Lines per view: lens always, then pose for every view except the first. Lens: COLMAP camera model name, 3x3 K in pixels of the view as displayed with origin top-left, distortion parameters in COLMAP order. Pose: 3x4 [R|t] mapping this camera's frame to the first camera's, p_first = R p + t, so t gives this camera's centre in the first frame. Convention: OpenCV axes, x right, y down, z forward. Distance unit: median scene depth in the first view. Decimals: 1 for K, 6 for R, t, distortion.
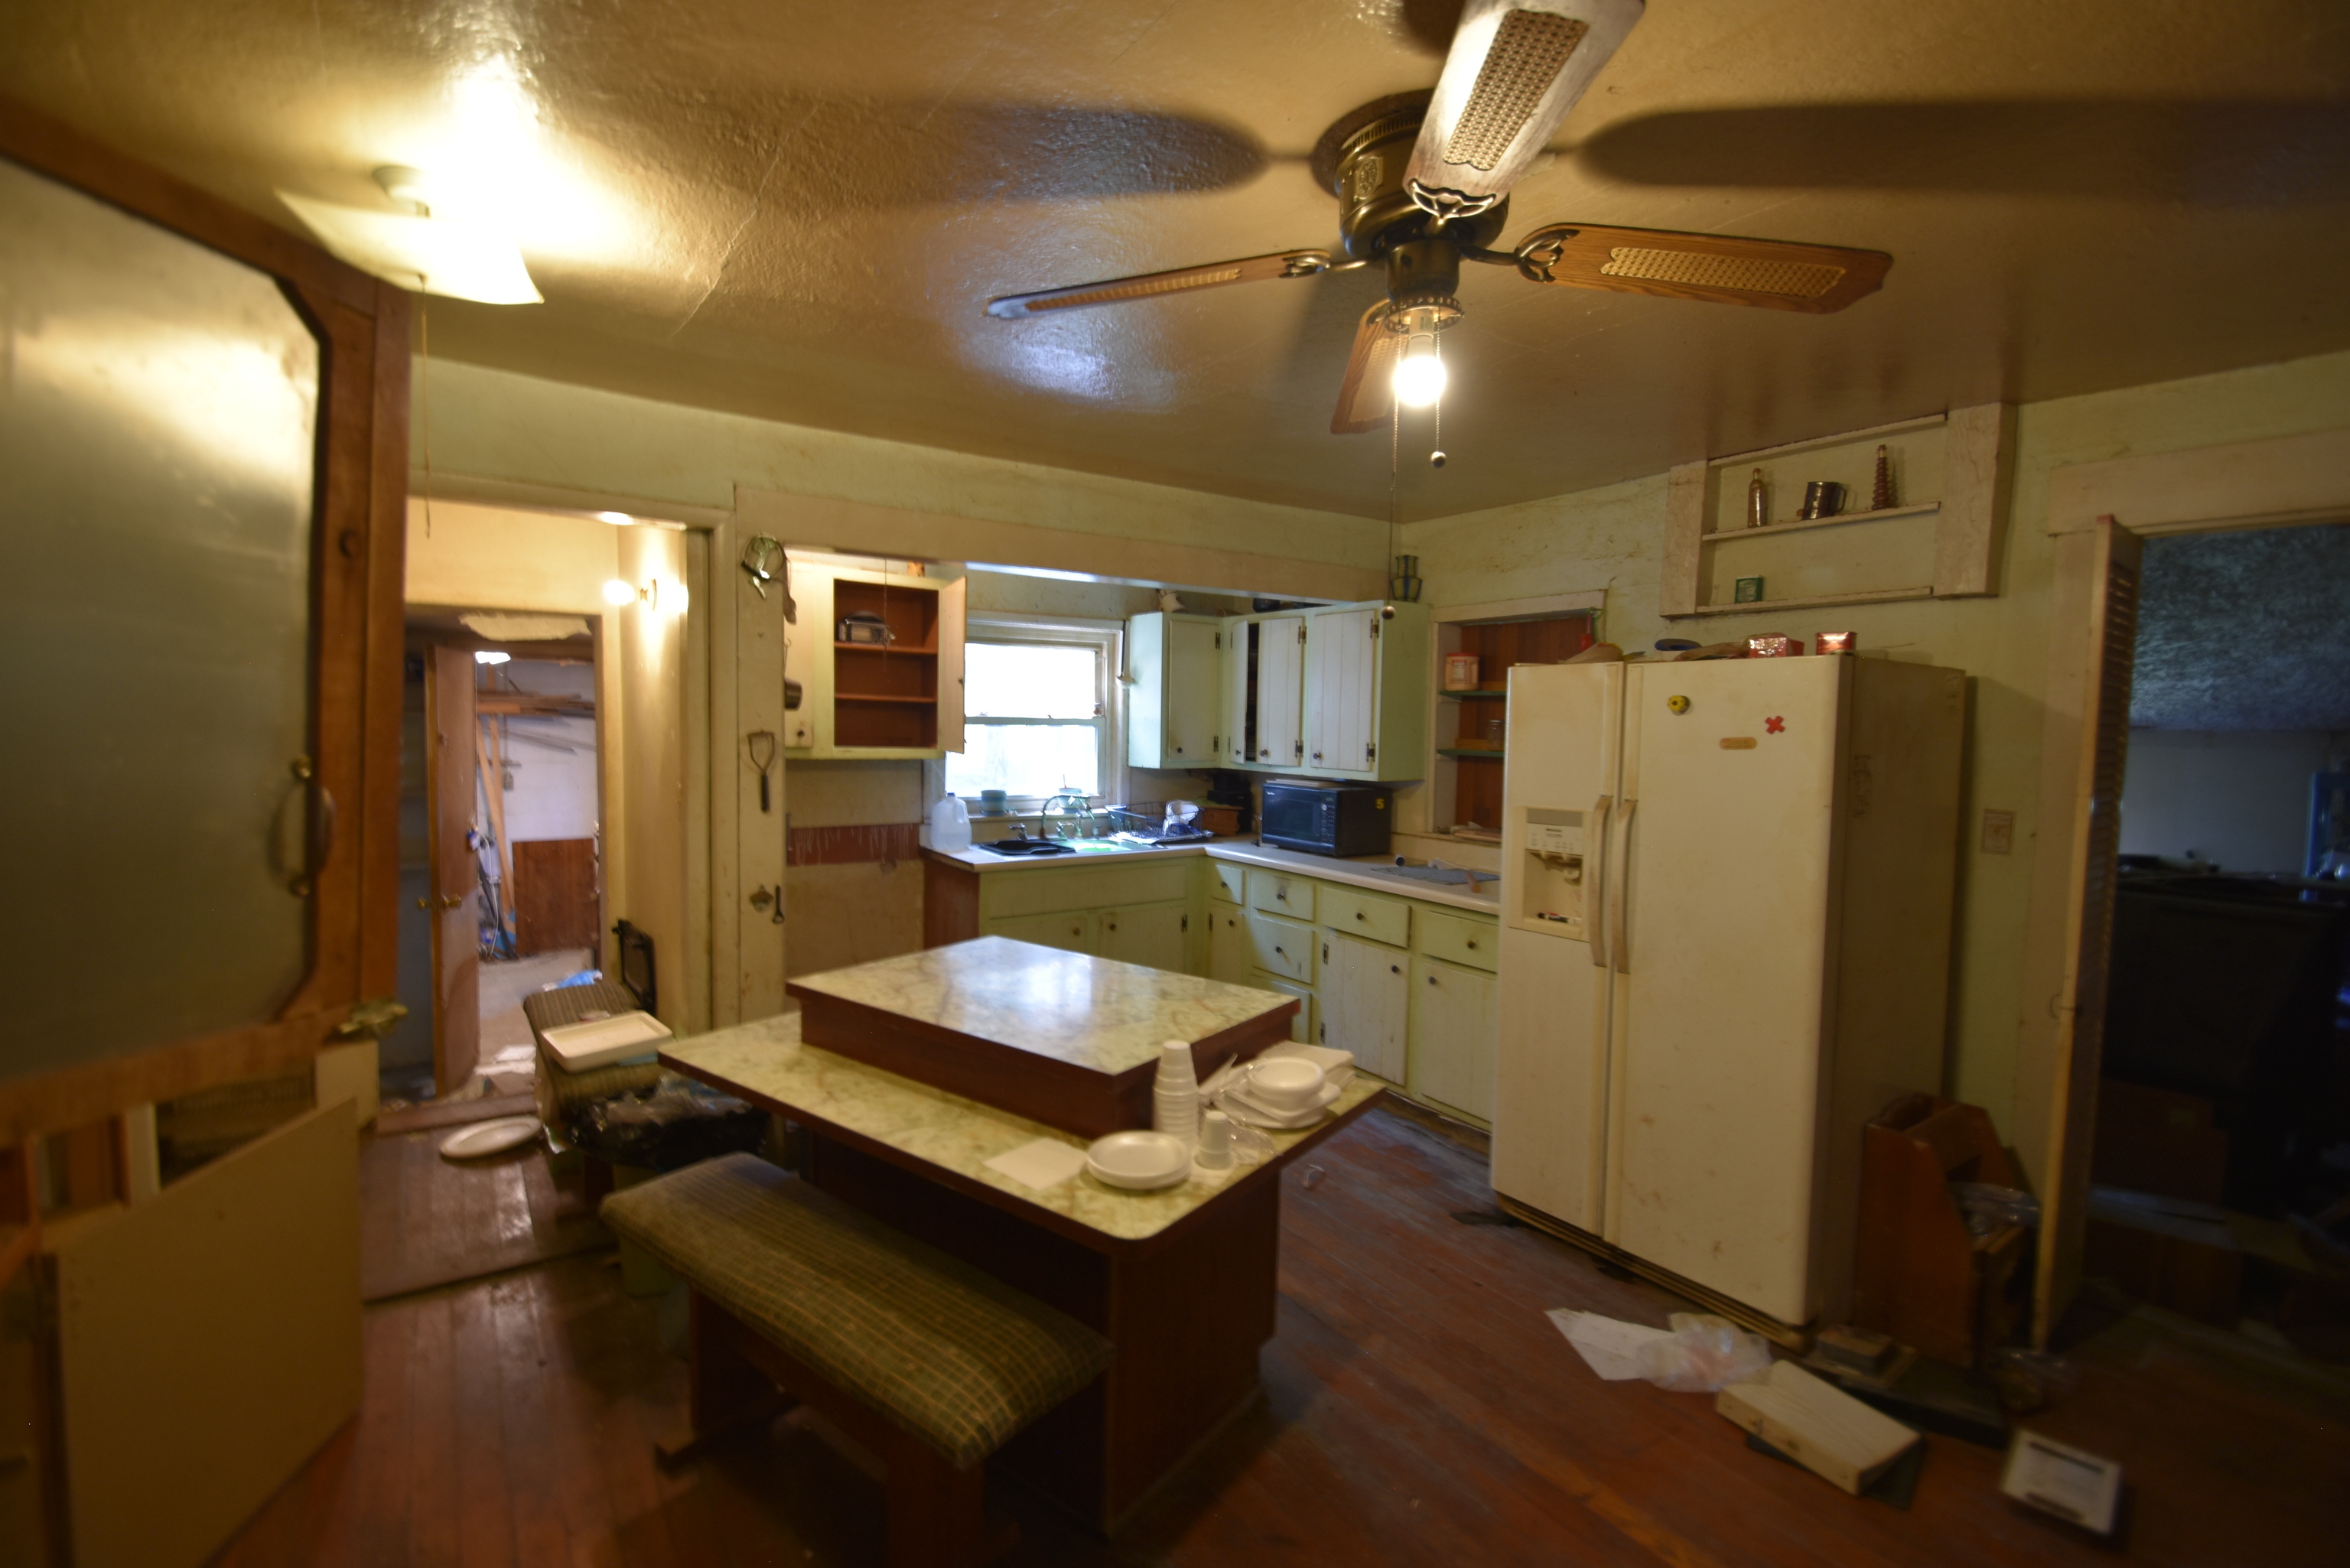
lens RADIAL K [[1016.9, 0, 1175.0], [0, 1016.9, 784.0], [0, 0, 1]] dist [-0.000450, -0.000213]
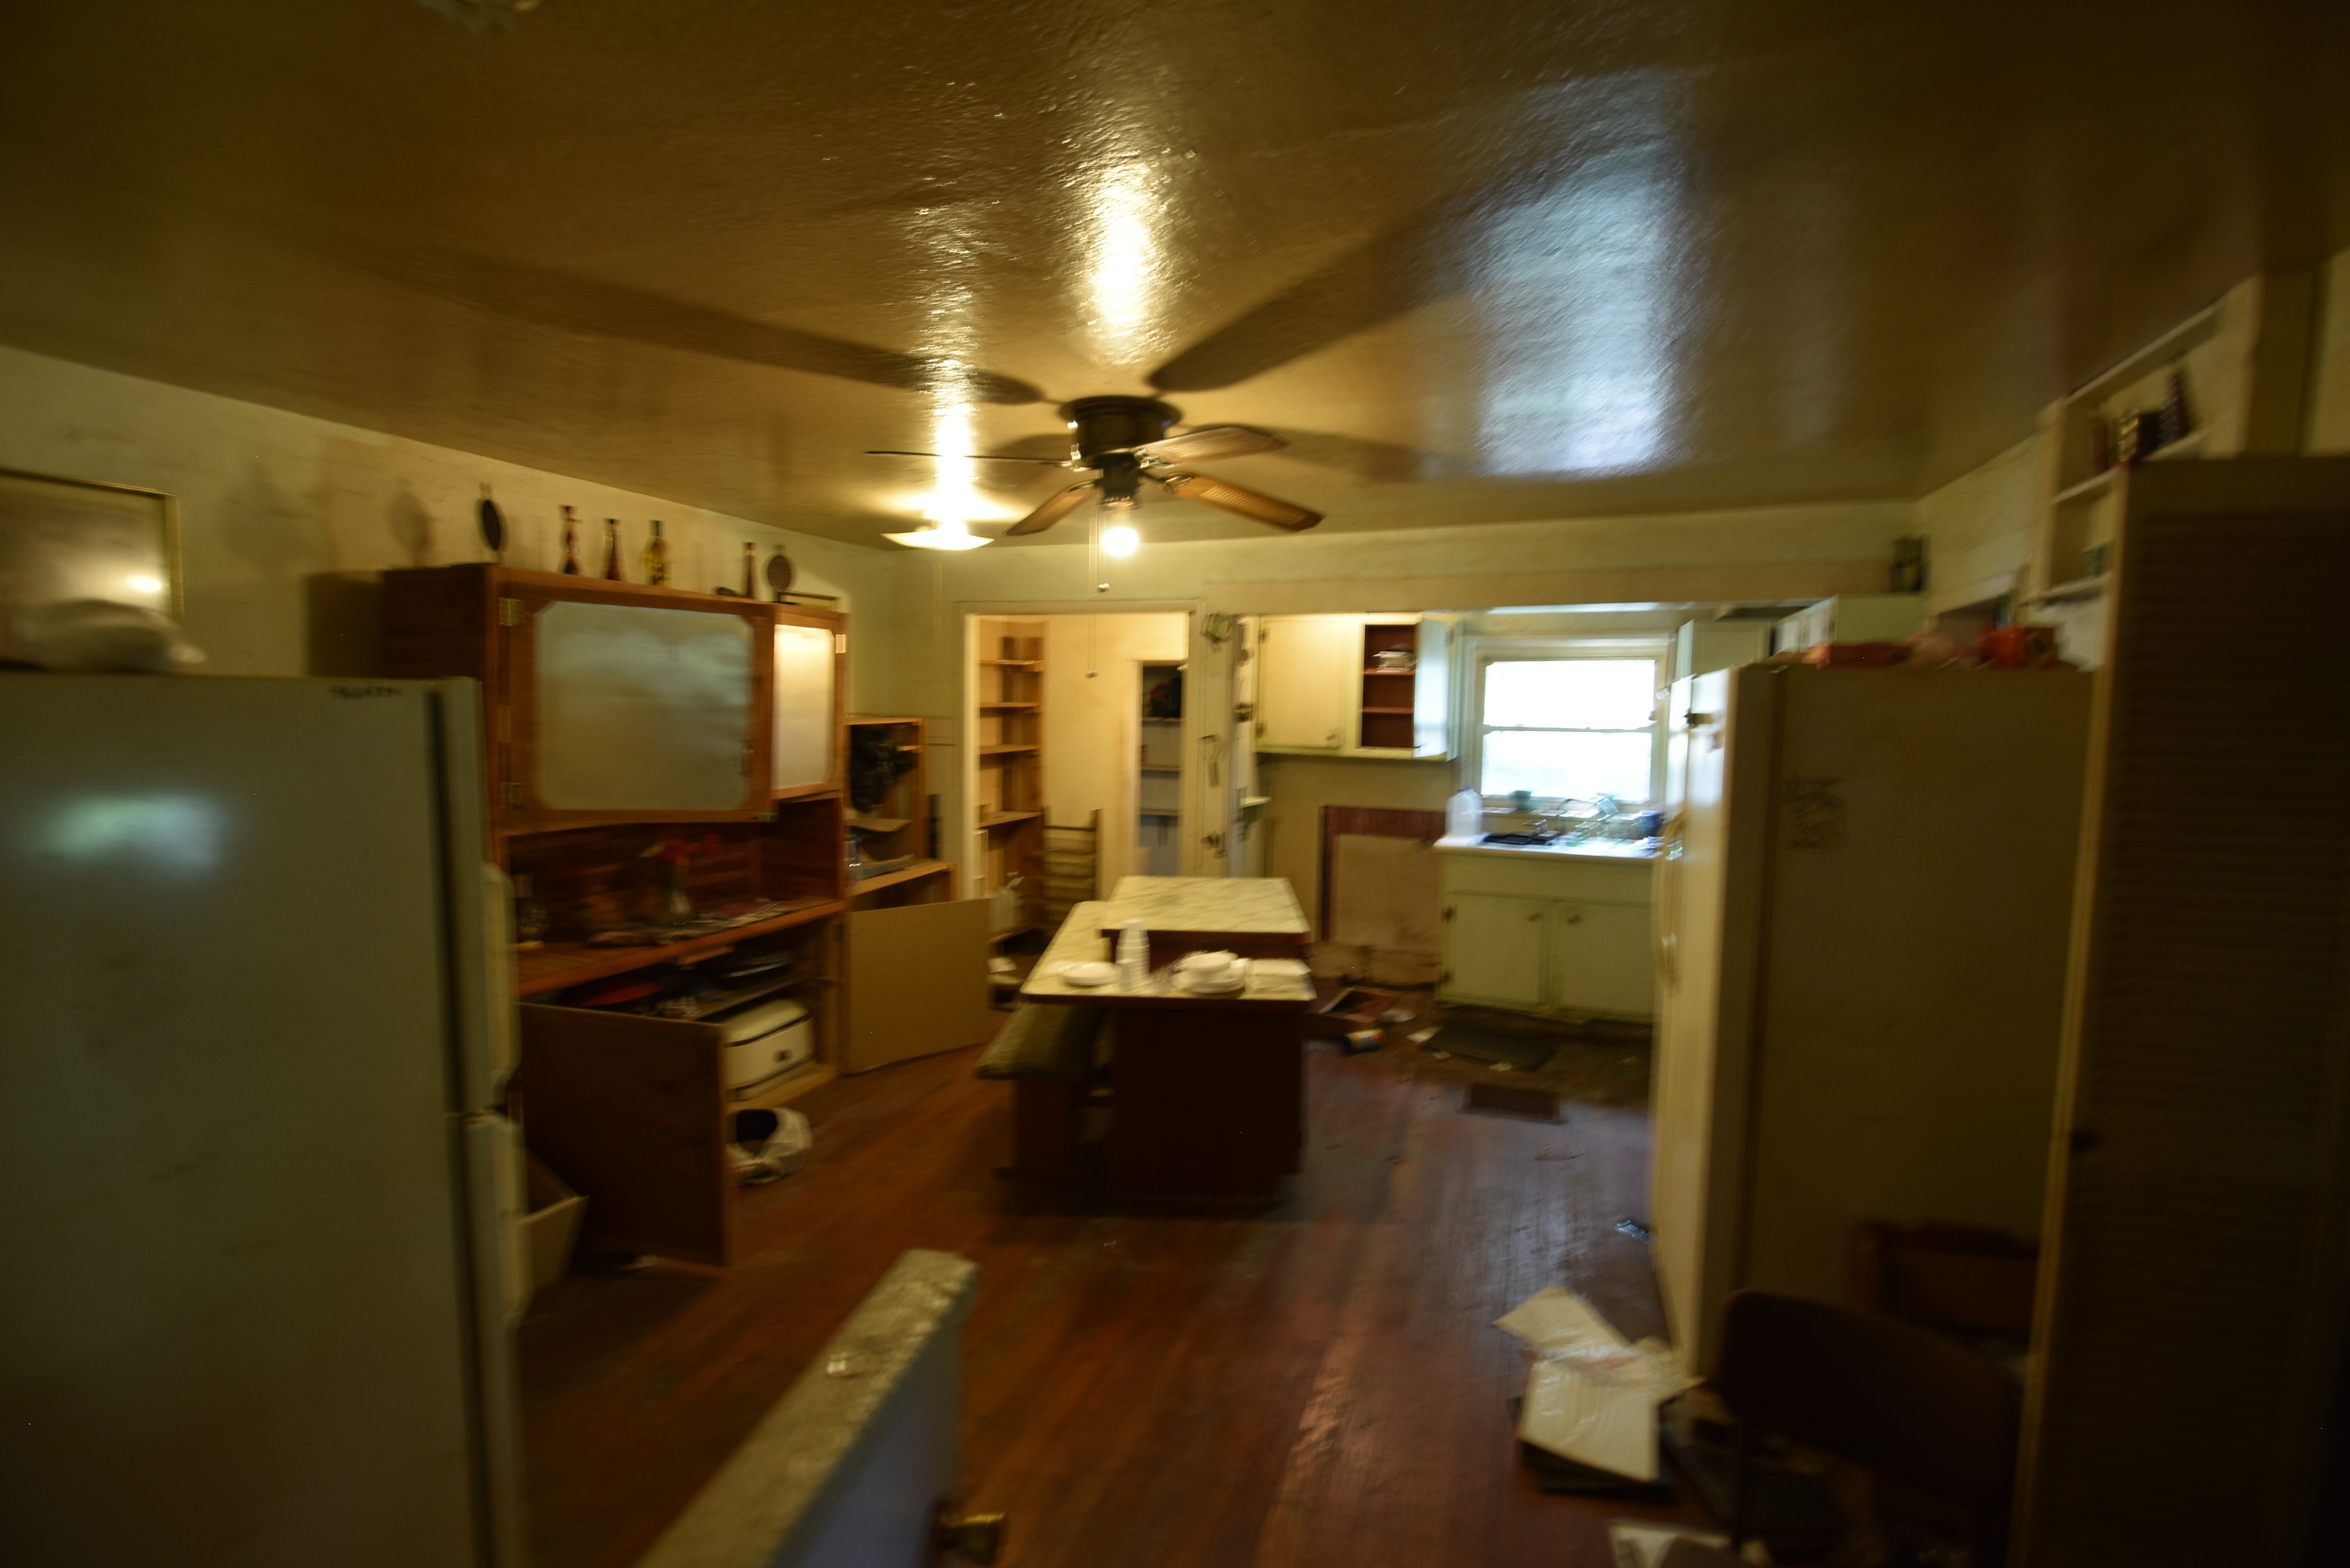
lens RADIAL K [[1016.9, 0, 1175.0], [0, 1016.9, 784.0], [0, 0, 1]] dist [-0.000450, -0.000213]
pose [[0.573401, 0.053400, -0.817533, 0.576462], [-0.054393, 0.998153, 0.027048, -0.010864], [0.817467, 0.028959, 0.575246, 0.024964]]
